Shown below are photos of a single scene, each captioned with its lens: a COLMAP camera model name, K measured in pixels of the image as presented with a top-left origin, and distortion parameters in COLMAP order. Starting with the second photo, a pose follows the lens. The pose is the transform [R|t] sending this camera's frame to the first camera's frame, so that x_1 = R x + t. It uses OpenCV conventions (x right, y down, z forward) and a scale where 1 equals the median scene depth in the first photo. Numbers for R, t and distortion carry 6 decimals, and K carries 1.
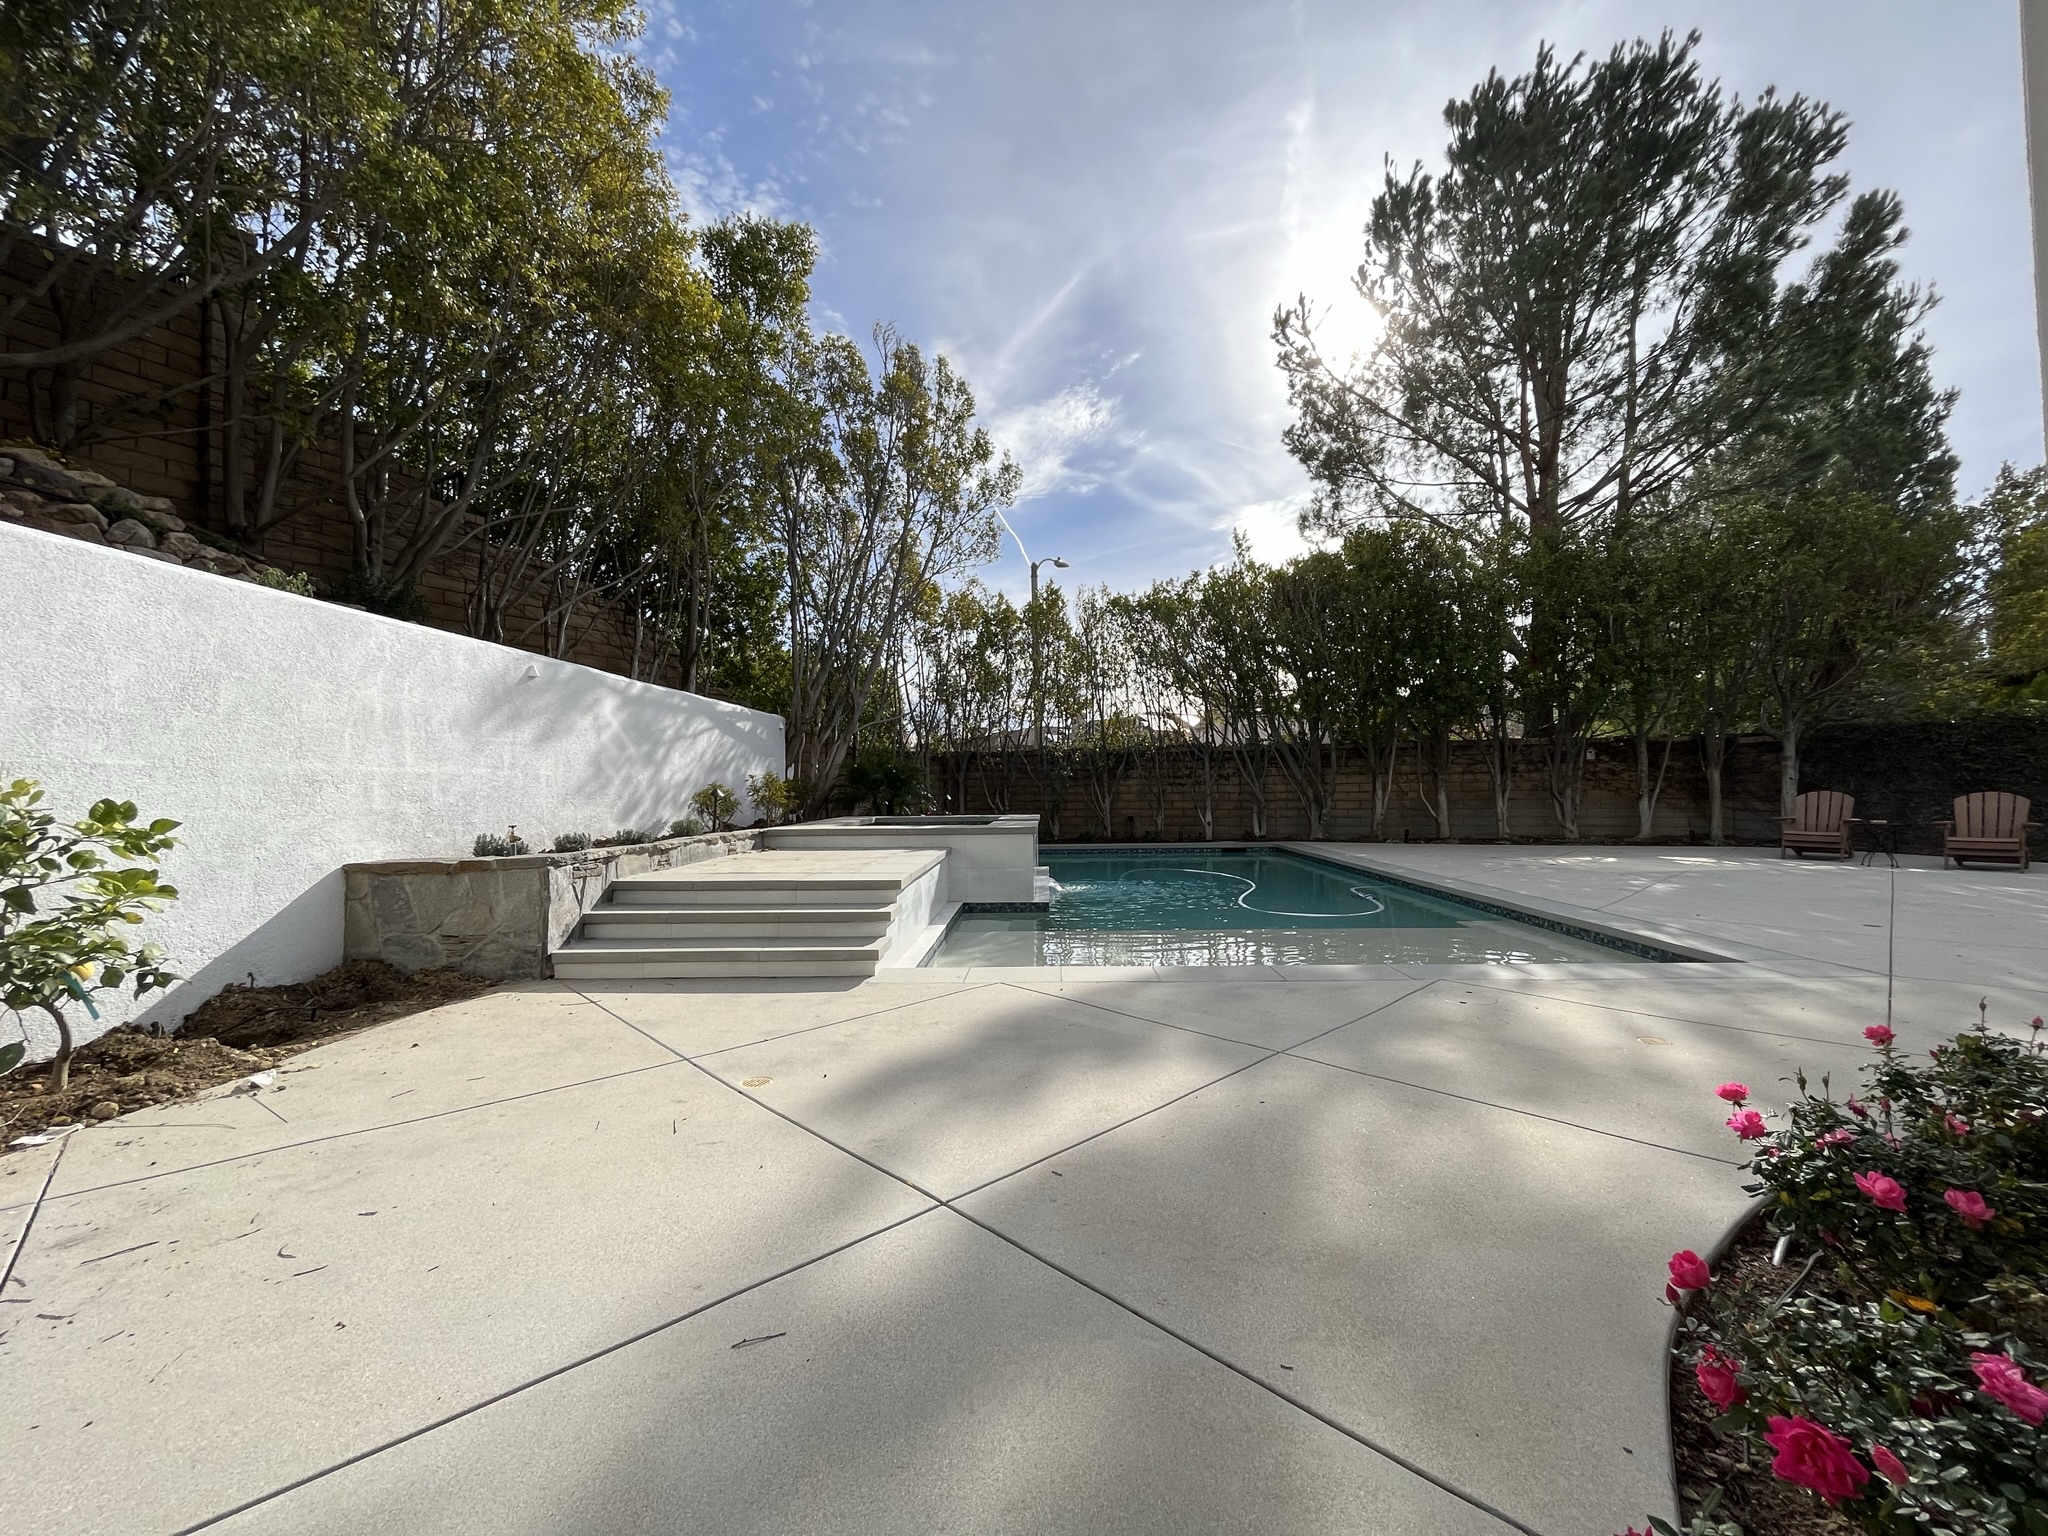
lens RADIAL K [[826.8, 0, 1031.4], [0, 826.8, 765.7], [0, 0, 1]] dist [-0.002468, -0.000100]
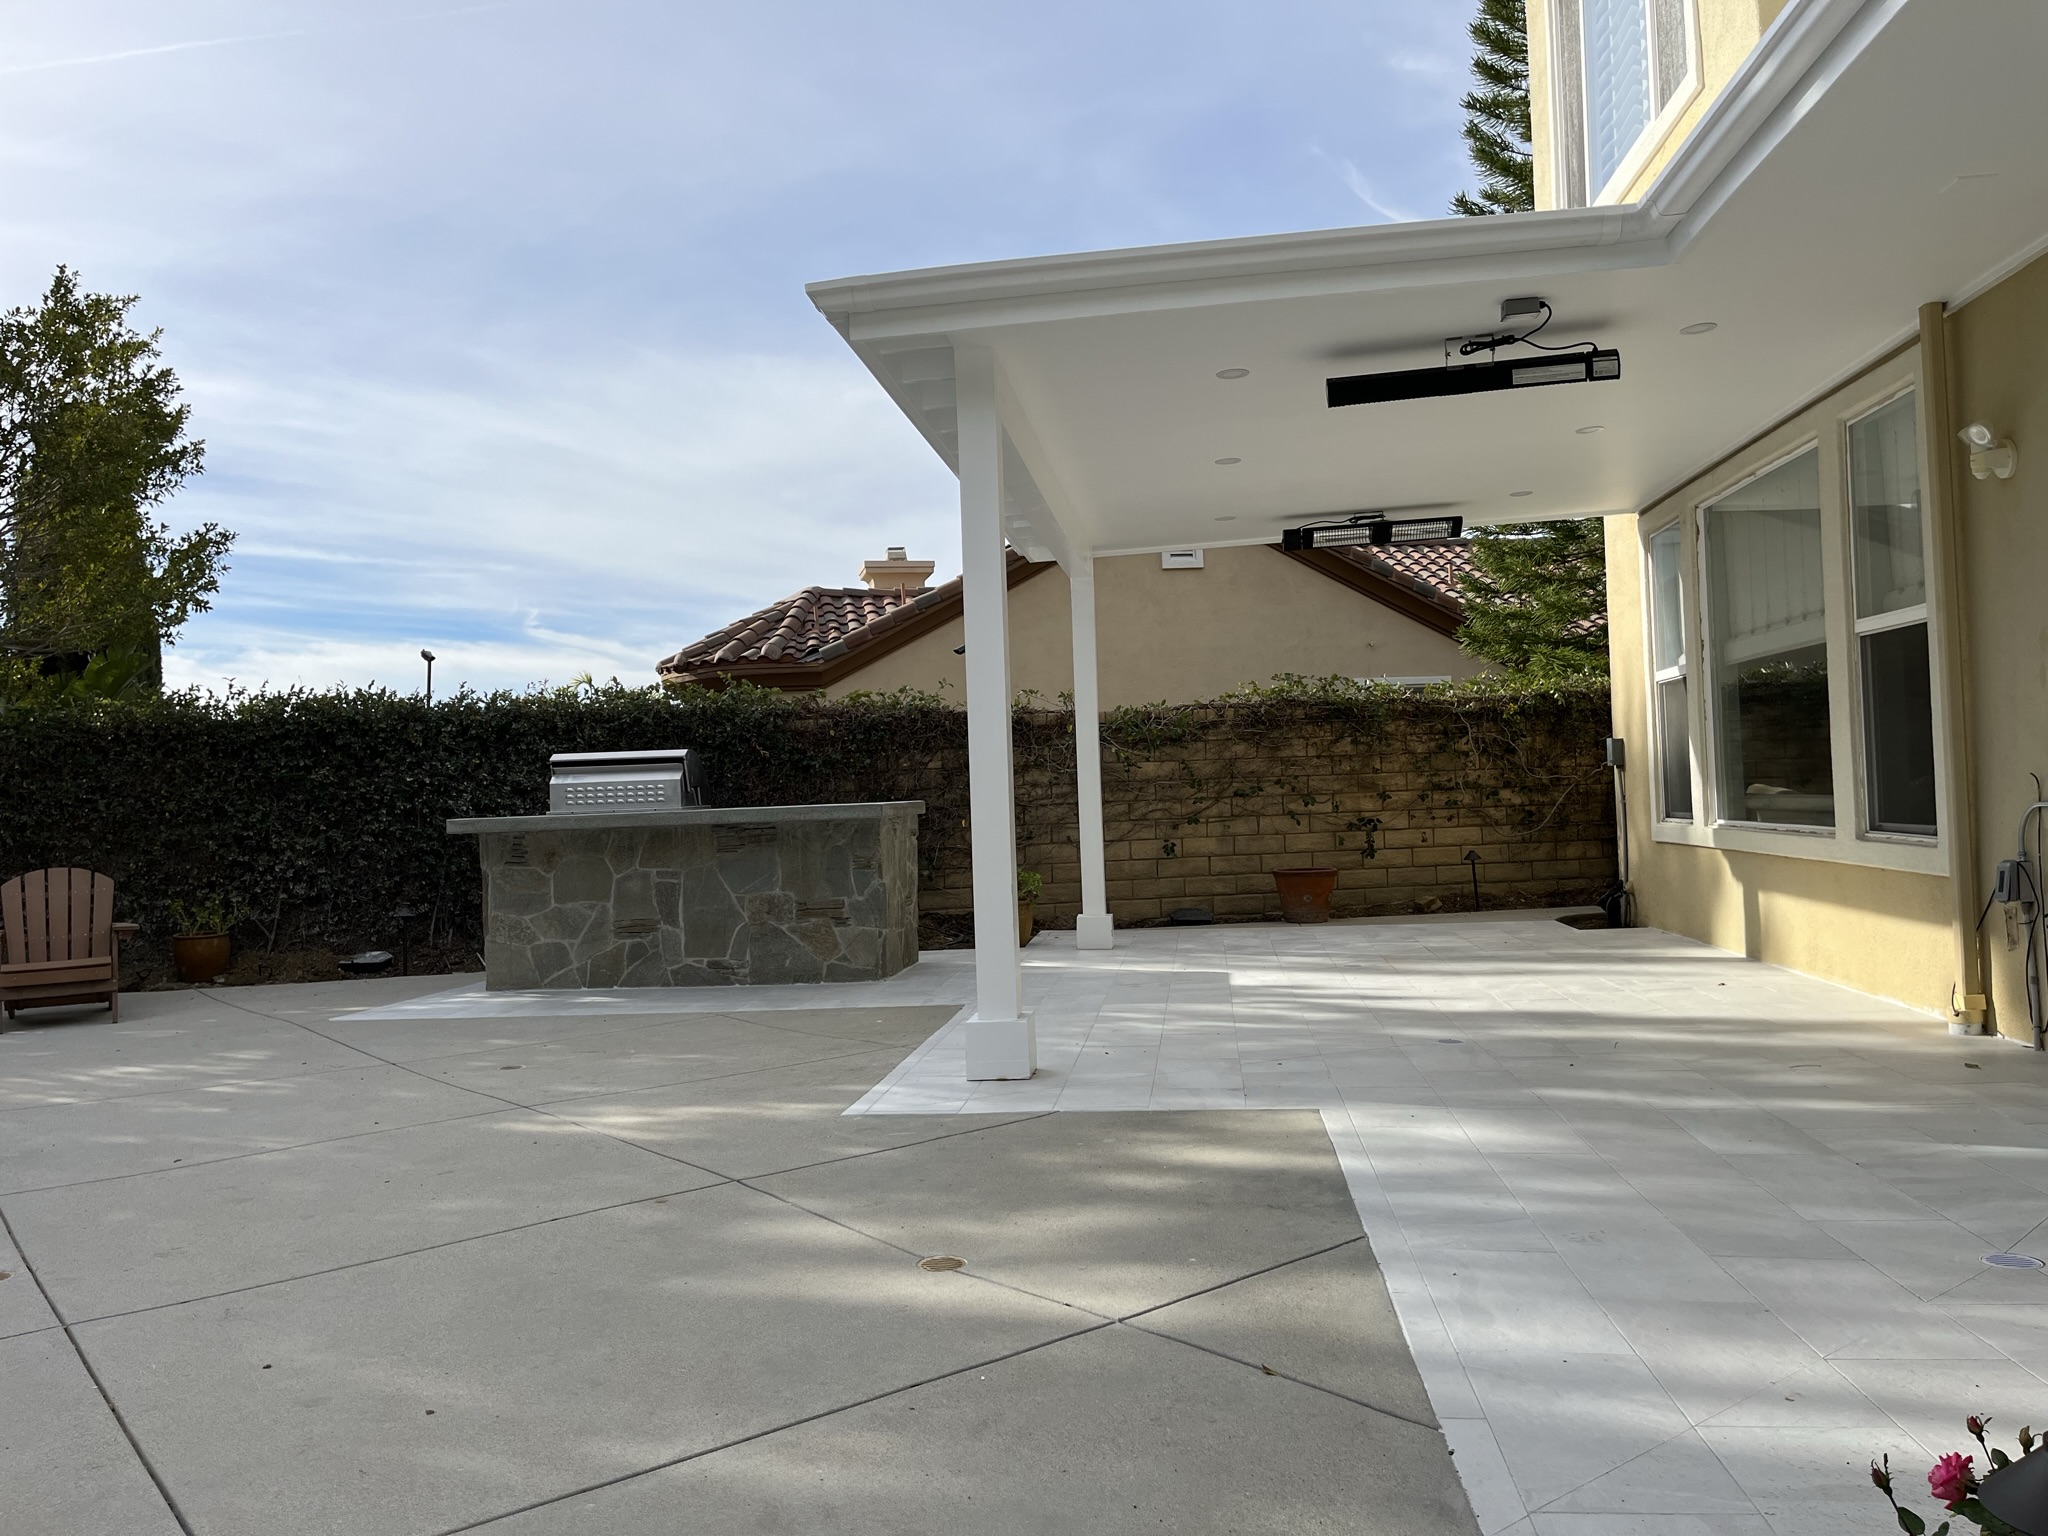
lens RADIAL K [[1540.4, 0, 1026.9], [0, 1540.4, 757.6], [0, 0, 1]] dist [0.075214, -0.093881]
pose [[0.095092, 0.030645, 0.994997, 0.175369], [0.010527, 0.999439, -0.031788, 0.000115], [-0.995413, 0.013498, 0.094716, 0.215927]]
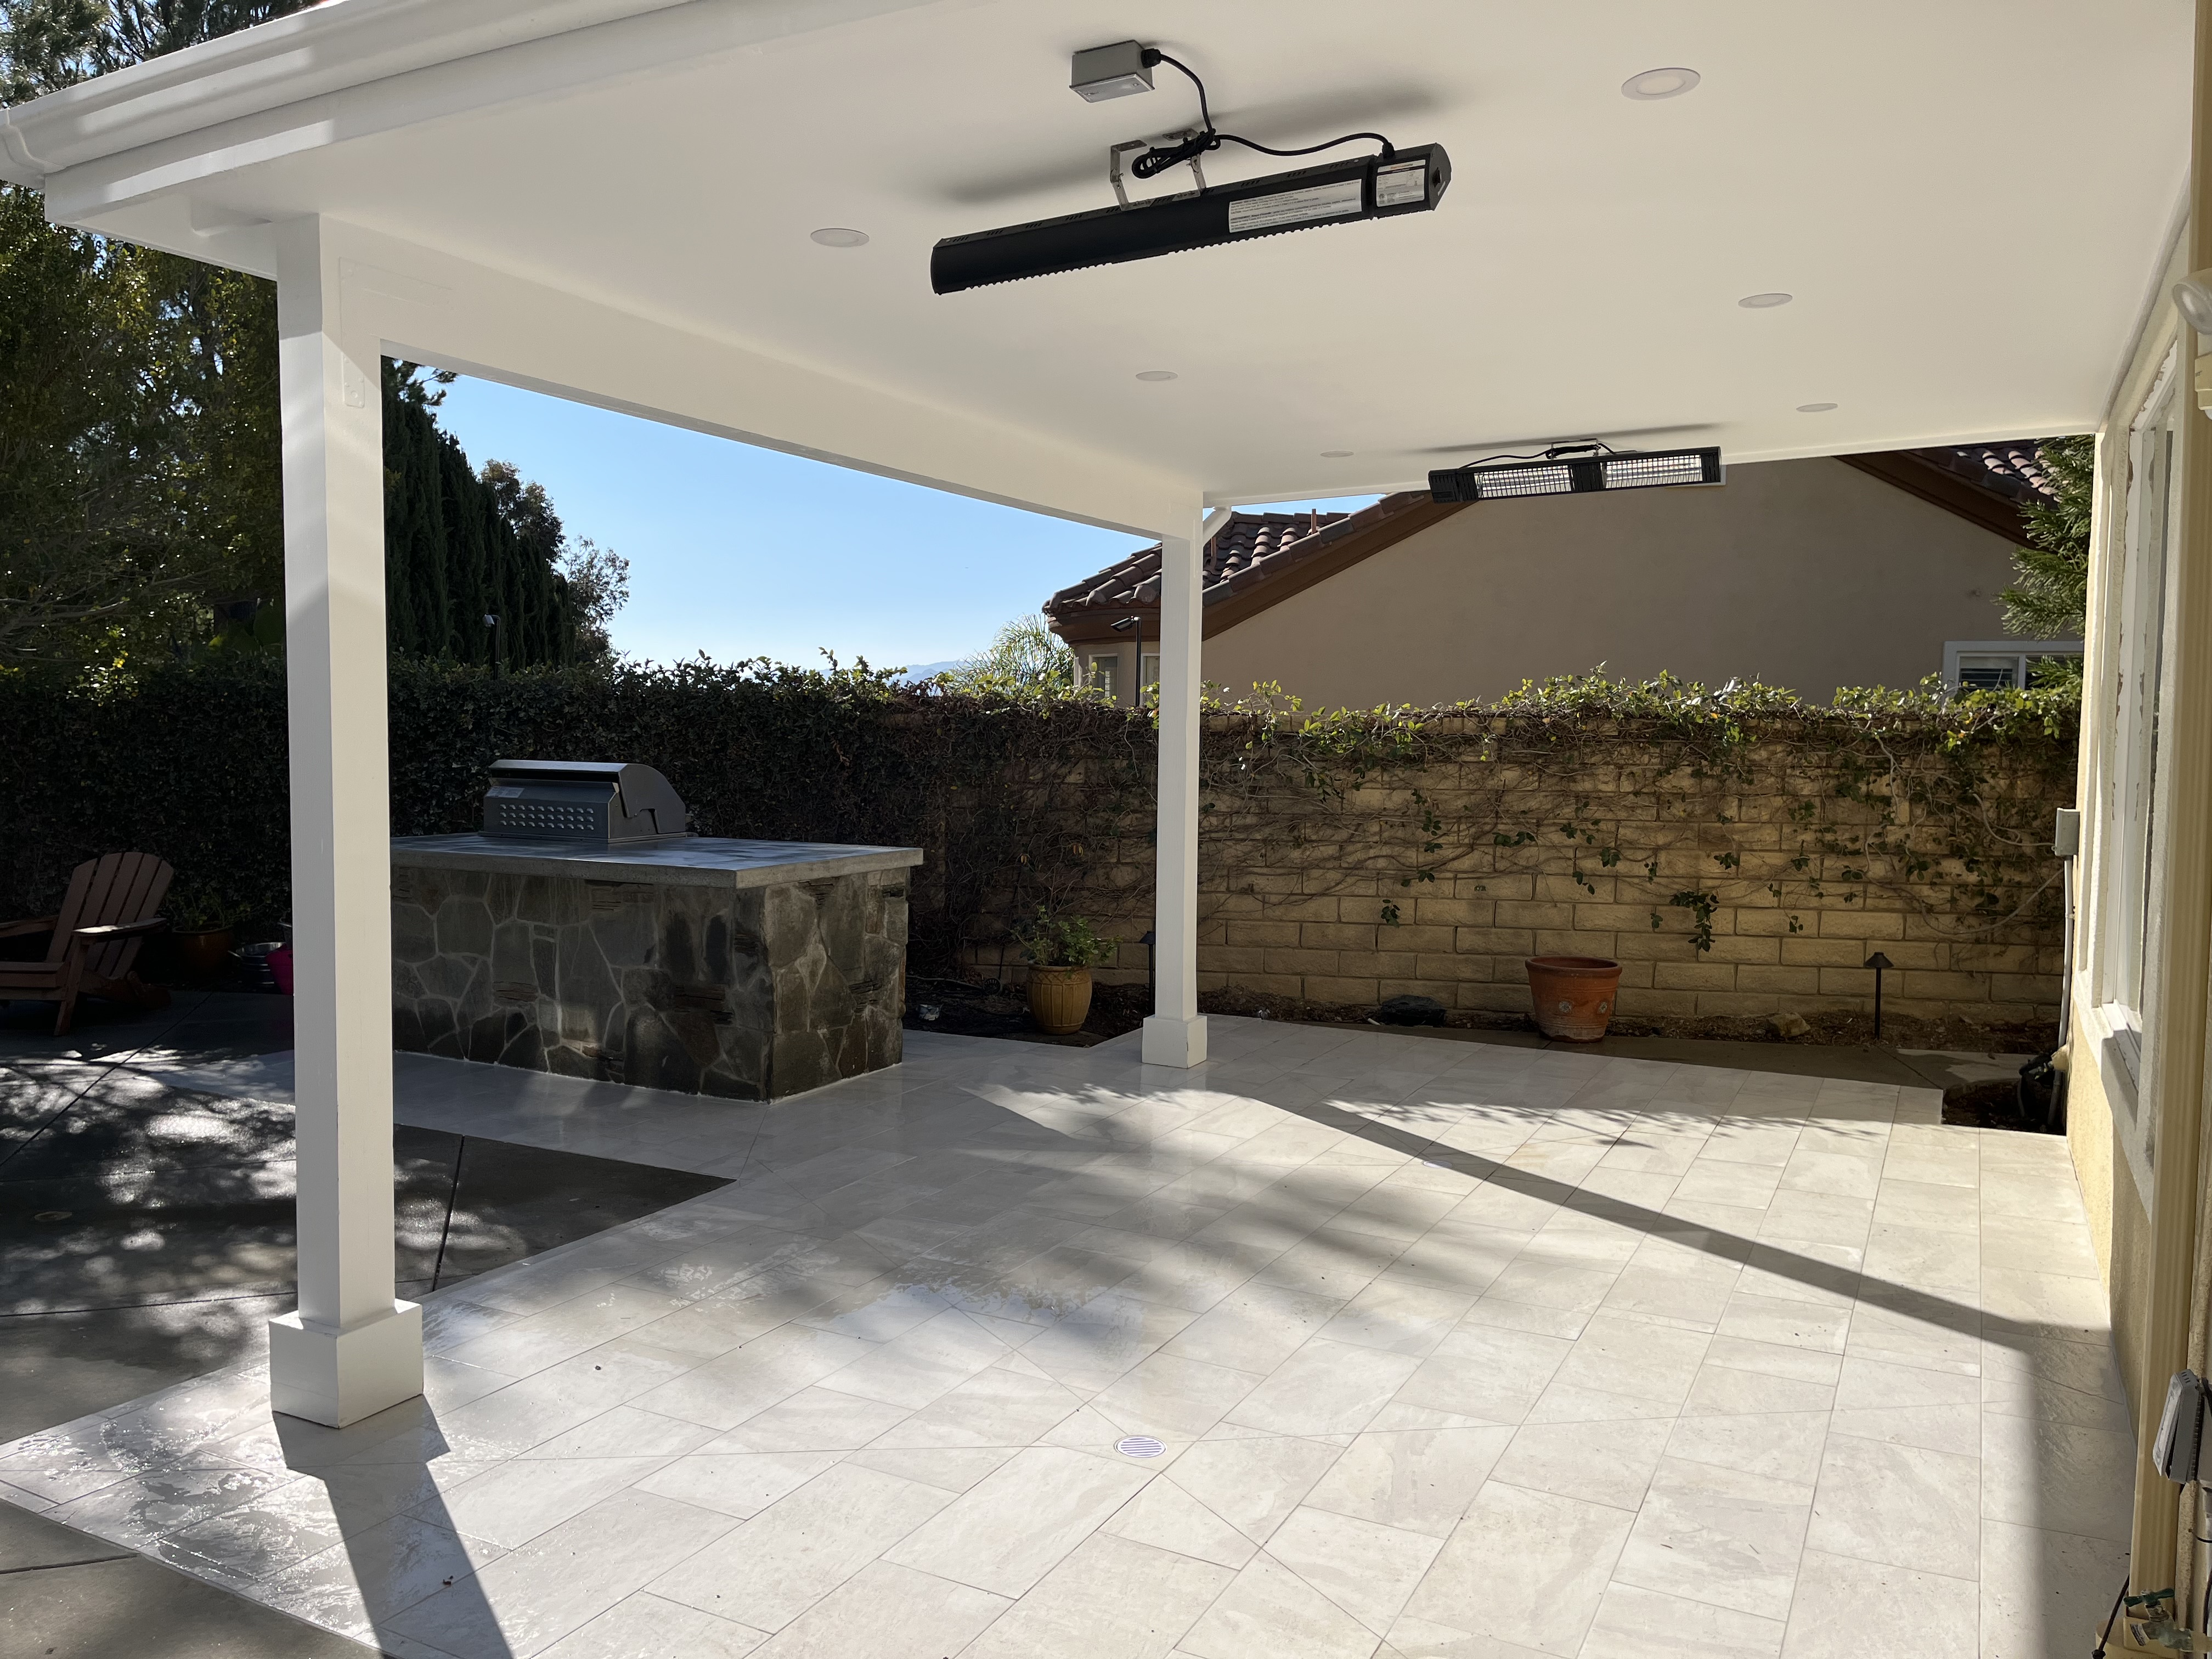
lens RADIAL K [[1663.8, 0, 1092.0], [0, 1663.8, 824.7], [0, 0, 1]] dist [0.075214, -0.093881]
pose [[0.446145, -0.039049, 0.894109, 0.406023], [-0.038148, 0.997310, 0.062592, -0.050312], [-0.894147, -0.062034, 0.443455, 0.021307]]
